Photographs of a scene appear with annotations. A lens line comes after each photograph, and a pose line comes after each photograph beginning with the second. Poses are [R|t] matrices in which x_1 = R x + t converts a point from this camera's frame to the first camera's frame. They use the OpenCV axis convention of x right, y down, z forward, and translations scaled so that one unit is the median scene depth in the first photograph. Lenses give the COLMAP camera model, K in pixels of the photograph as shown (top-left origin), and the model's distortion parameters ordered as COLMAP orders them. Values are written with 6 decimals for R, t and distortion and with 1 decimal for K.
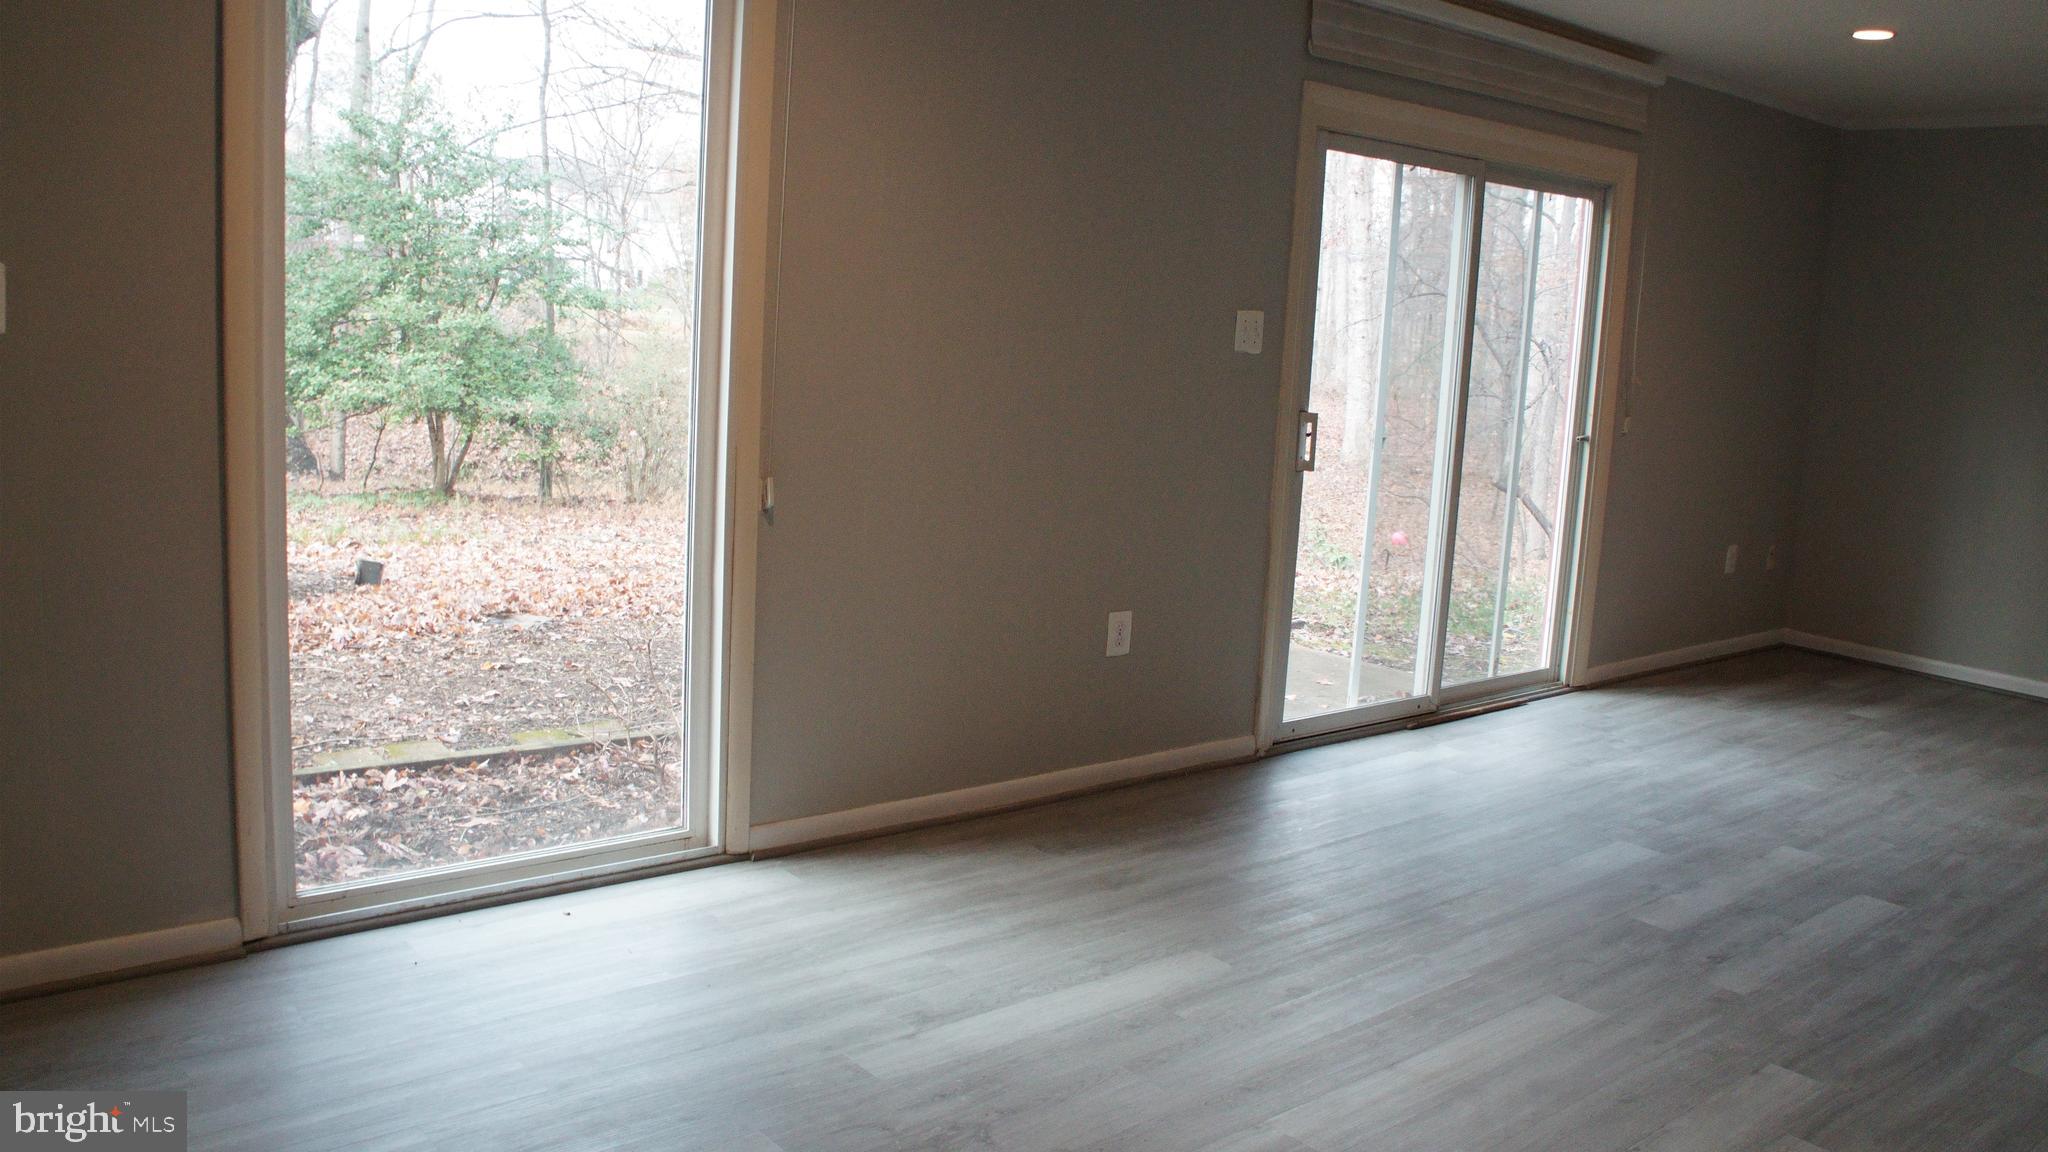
lens RADIAL K [[1640.4, 0, 1014.9], [0, 1640.4, 541.0], [0, 0, 1]] dist [-0.172919, 0.134398]
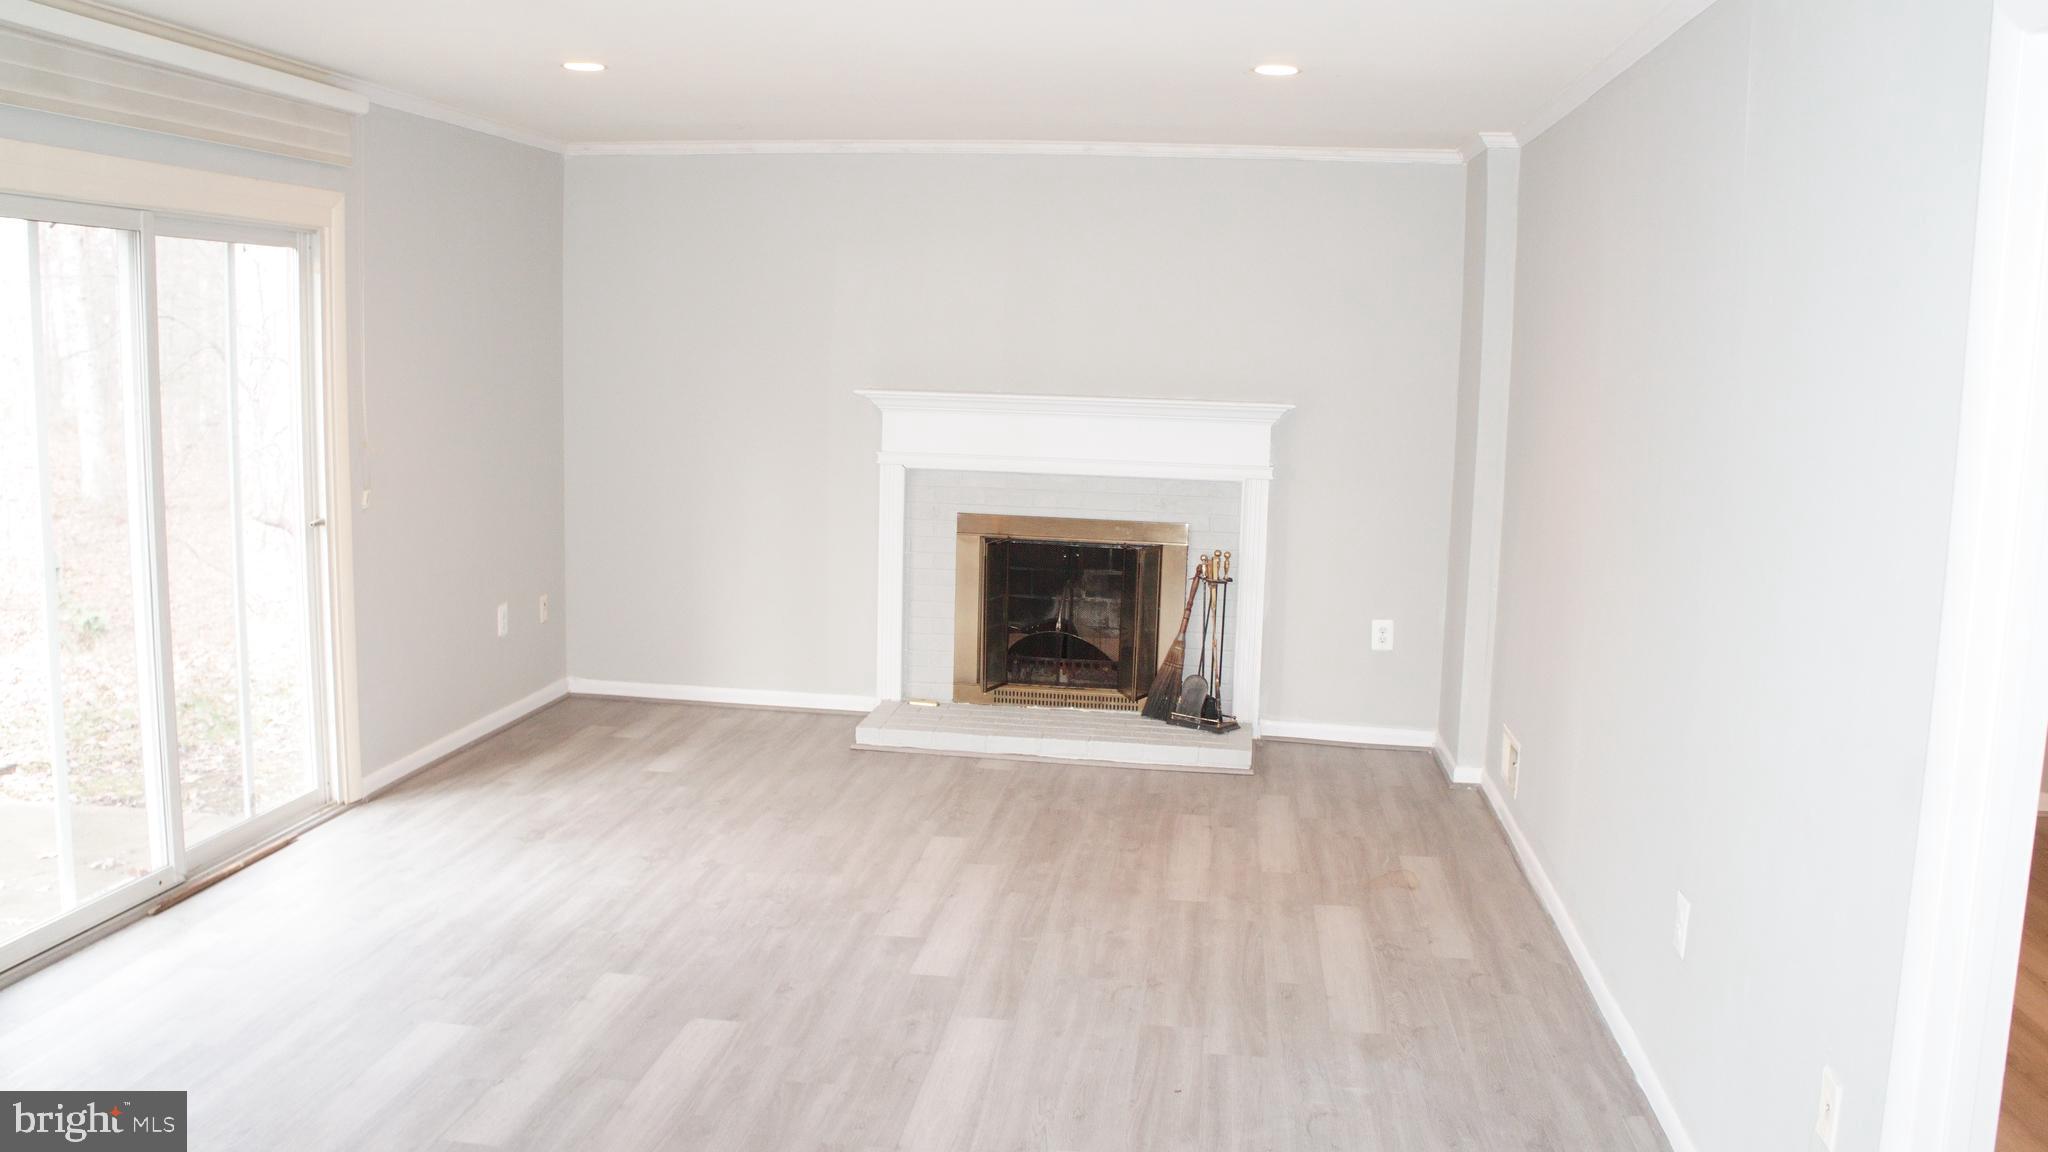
lens RADIAL K [[1640.4, 0, 1014.9], [0, 1640.4, 541.0], [0, 0, 1]] dist [-0.172919, 0.134398]
pose [[0.740597, -0.127794, 0.659685, 0.076964], [0.126565, 0.990706, 0.049831, -0.059823], [-0.659922, 0.046588, 0.749888, 0.129597]]
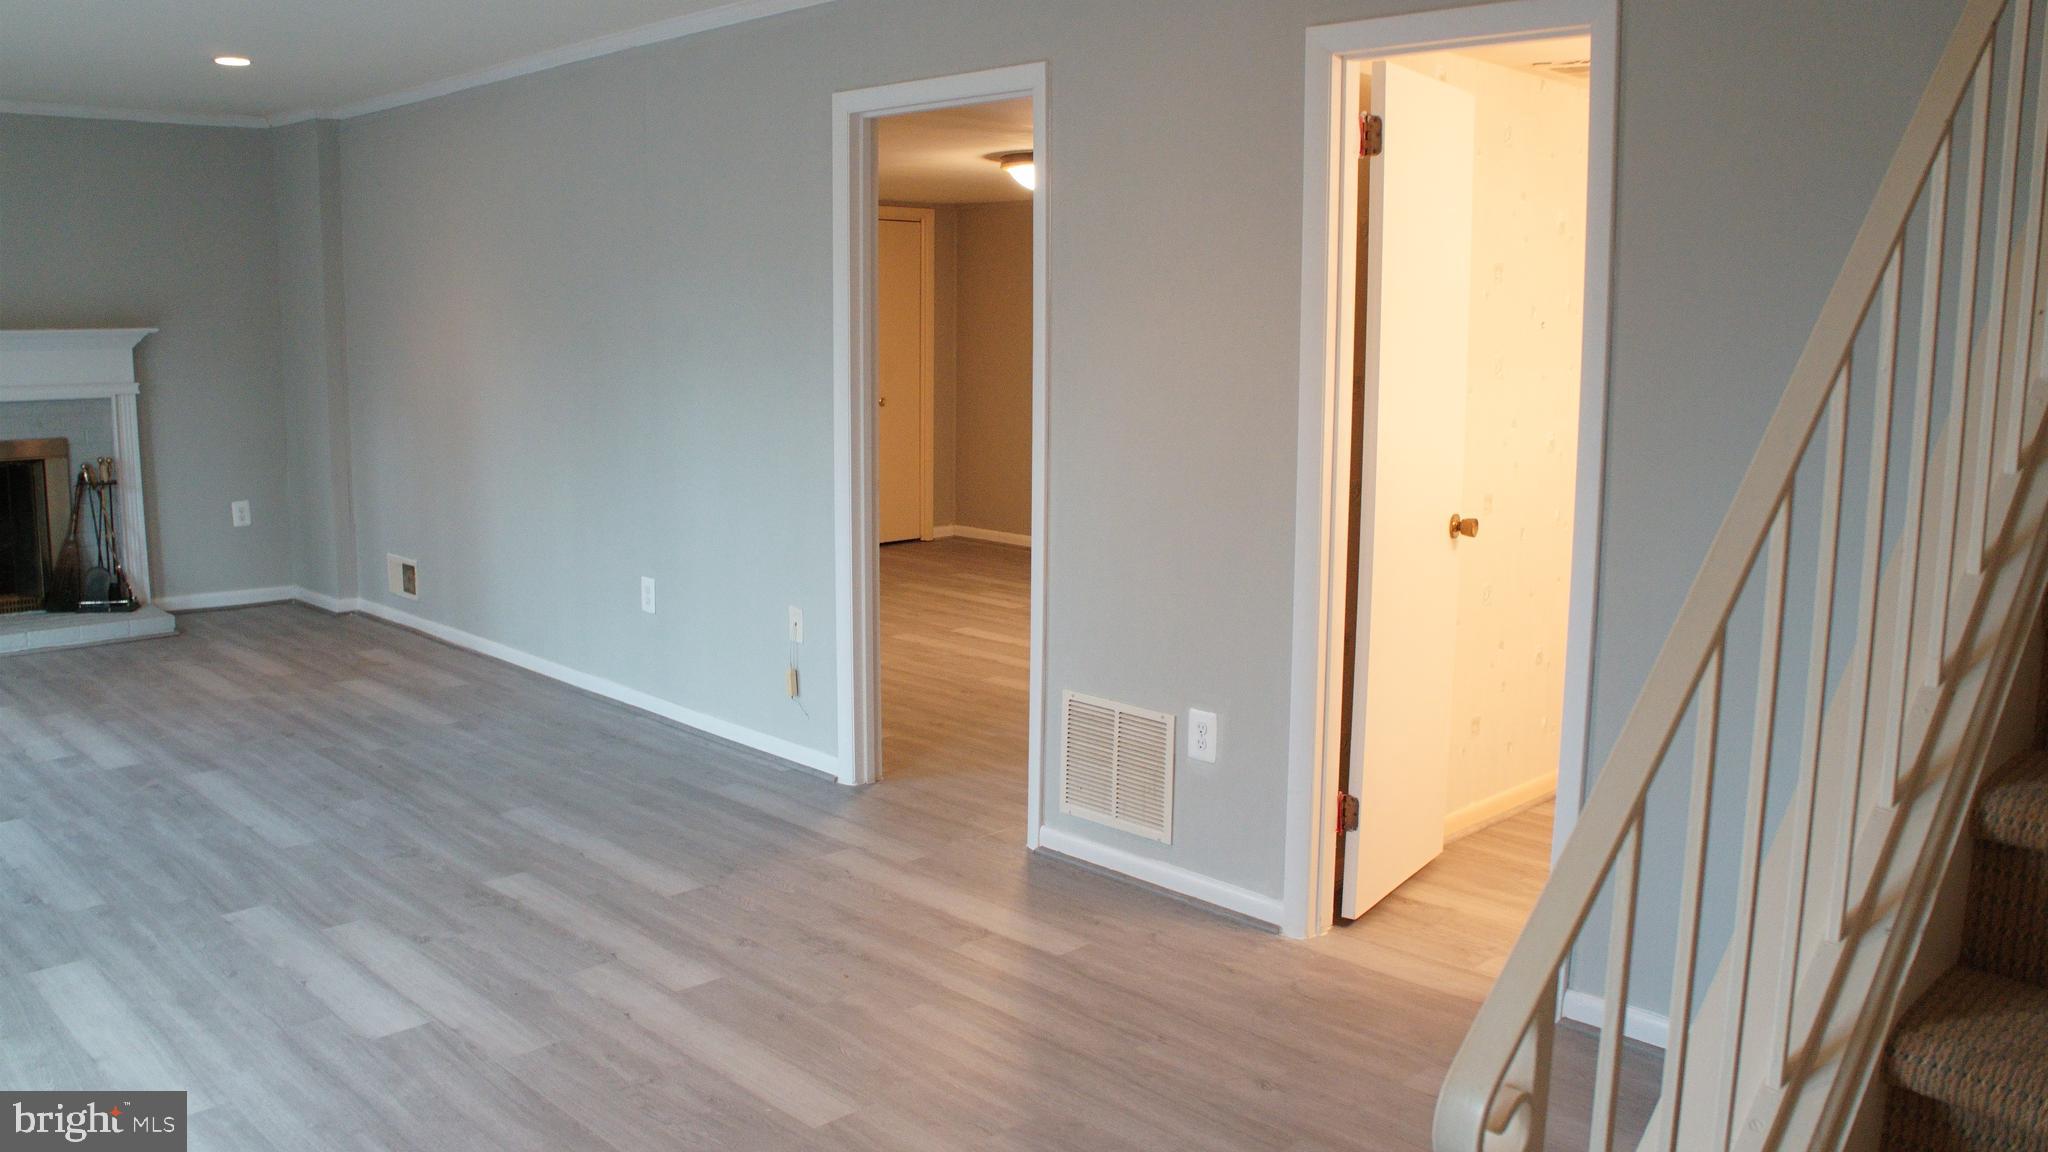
lens RADIAL K [[1640.4, 0, 1014.9], [0, 1640.4, 541.0], [0, 0, 1]] dist [-0.172919, 0.134398]
pose [[-0.072422, -0.205991, 0.975870, -0.443484], [0.148377, 0.965326, 0.214777, -0.079342], [-0.986276, 0.160351, -0.039347, 0.232615]]
